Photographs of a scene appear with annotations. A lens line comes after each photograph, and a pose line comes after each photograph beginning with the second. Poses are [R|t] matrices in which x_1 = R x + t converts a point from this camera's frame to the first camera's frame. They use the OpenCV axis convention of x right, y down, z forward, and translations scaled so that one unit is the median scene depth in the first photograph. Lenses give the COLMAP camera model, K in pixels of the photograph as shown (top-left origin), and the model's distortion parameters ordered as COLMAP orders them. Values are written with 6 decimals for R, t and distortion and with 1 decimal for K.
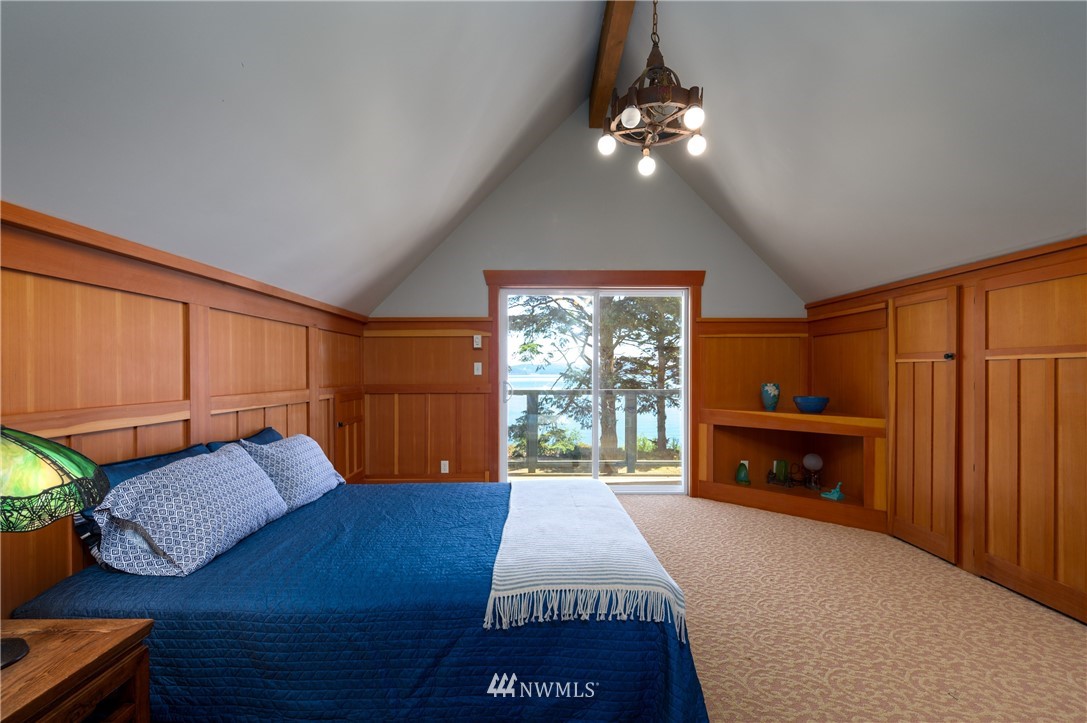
lens RADIAL K [[465.1, 0, 542.7], [0, 465.1, 364.0], [0, 0, 1]] dist [0.001901, -0.000313]
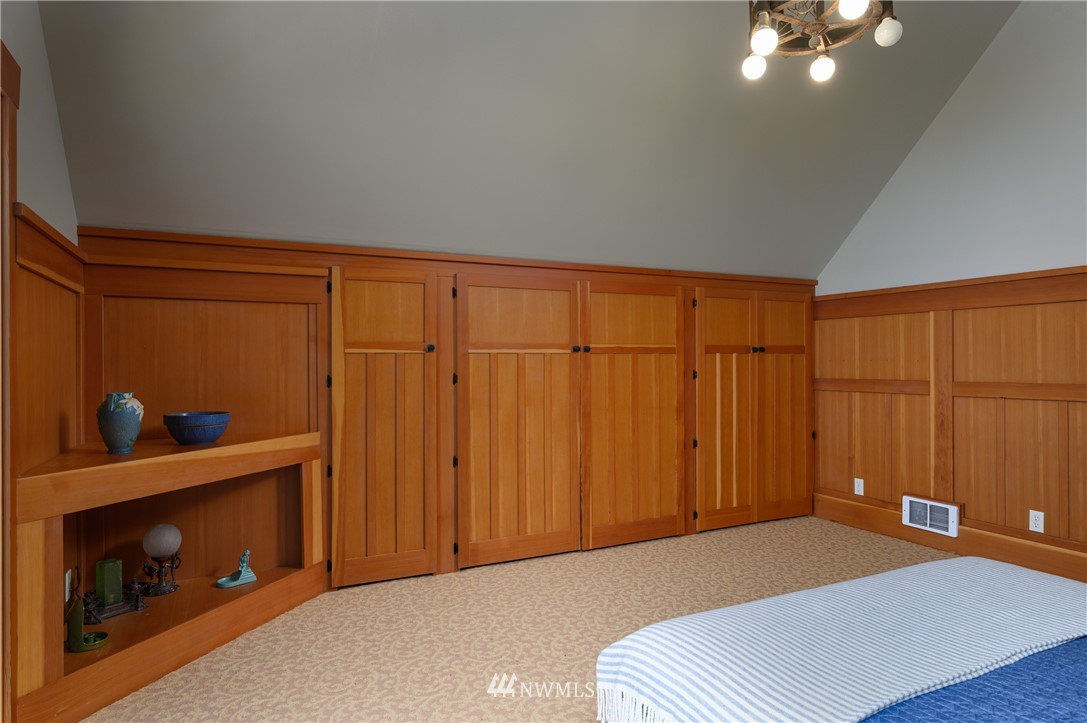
lens RADIAL K [[632.1, 0, 543.5], [0, 632.1, 361.5], [0, 0, 1]] dist [-0.002047, -0.000508]
pose [[-0.406336, 0.002143, 0.913721, -0.296518], [-0.009100, 0.999938, -0.006392, 0.013791], [-0.913678, -0.010912, -0.406292, 1.117633]]
